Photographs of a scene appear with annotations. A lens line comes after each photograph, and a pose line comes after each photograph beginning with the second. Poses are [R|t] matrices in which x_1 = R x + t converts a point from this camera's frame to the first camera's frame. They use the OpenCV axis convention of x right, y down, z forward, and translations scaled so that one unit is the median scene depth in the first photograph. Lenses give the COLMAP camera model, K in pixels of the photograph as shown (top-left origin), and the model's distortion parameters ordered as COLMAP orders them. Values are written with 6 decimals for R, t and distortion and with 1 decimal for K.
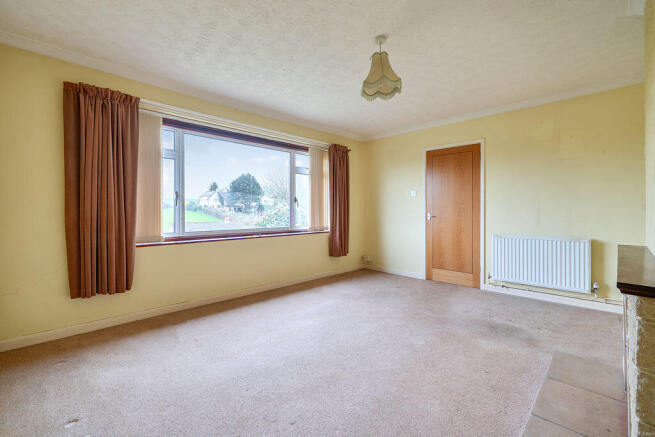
lens RADIAL K [[303.9, 0, 327.0], [0, 303.9, 200.3], [0, 0, 1]] dist [0.000218, 0.000132]
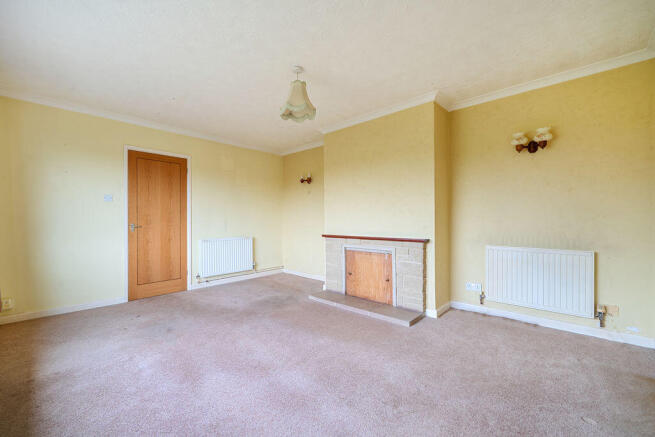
lens RADIAL K [[256.3, 0, 327.5], [0, 256.3, 218.5], [0, 0, 1]] dist [-0.000011, -0.000020]
pose [[-0.031116, -0.000014, 0.999516, -0.469148], [-0.033105, 0.999451, -0.001016, 0.012760], [-0.998967, -0.033120, -0.031099, 0.542726]]
